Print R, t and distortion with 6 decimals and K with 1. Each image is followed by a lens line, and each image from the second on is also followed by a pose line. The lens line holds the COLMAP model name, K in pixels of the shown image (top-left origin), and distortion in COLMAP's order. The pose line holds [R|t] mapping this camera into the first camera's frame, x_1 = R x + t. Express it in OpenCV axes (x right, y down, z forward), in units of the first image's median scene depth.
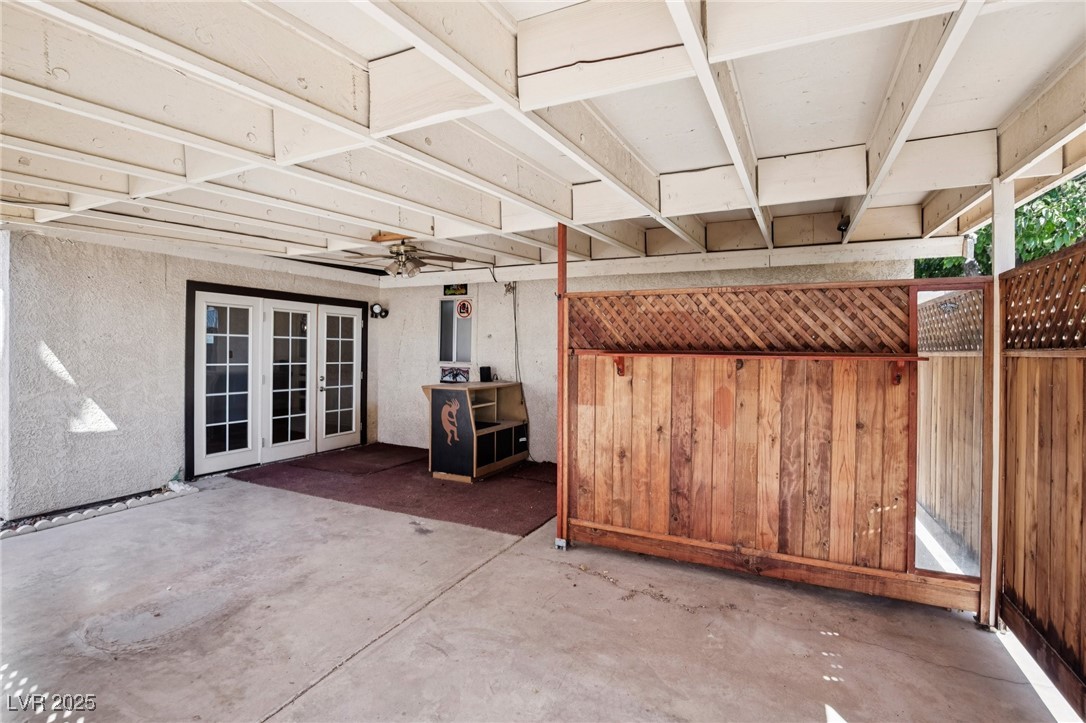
lens RADIAL K [[519.3, 0, 559.1], [0, 519.3, 330.8], [0, 0, 1]] dist [-0.031644, 0.001664]
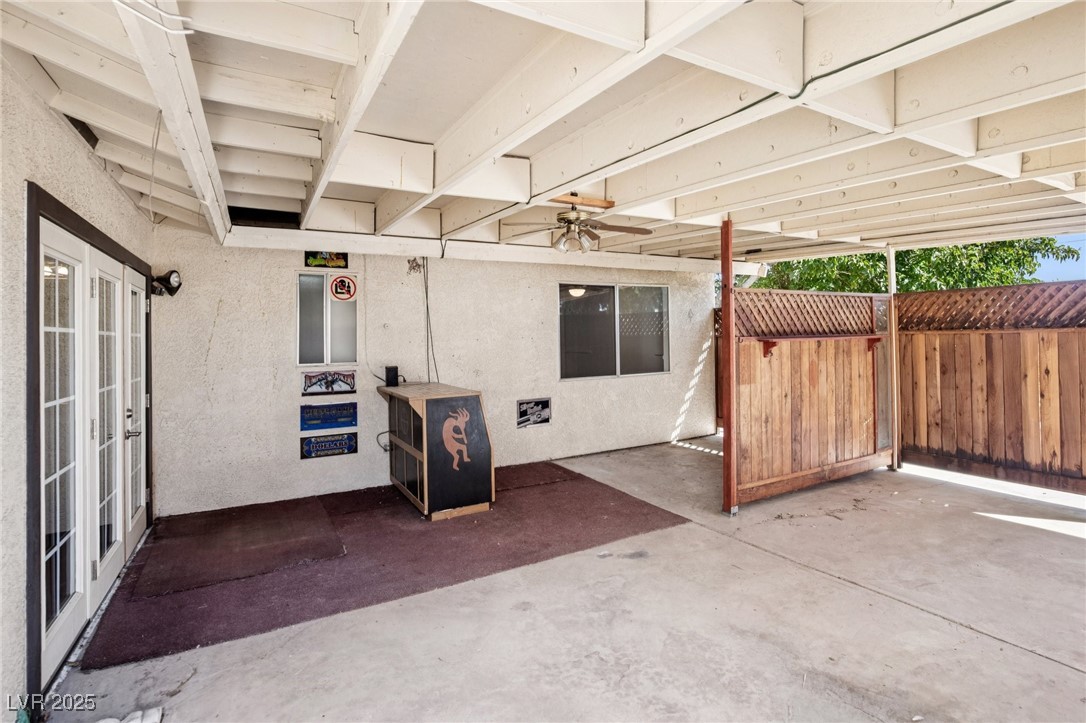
lens RADIAL K [[519.3, 0, 549.1], [0, 519.3, 320.6], [0, 0, 1]] dist [-0.031644, 0.001664]
pose [[0.575062, 0.001240, 0.818109, -1.074756], [-0.003921, 0.999992, 0.001241, 0.000600], [-0.818101, -0.003922, 0.575062, 0.650315]]
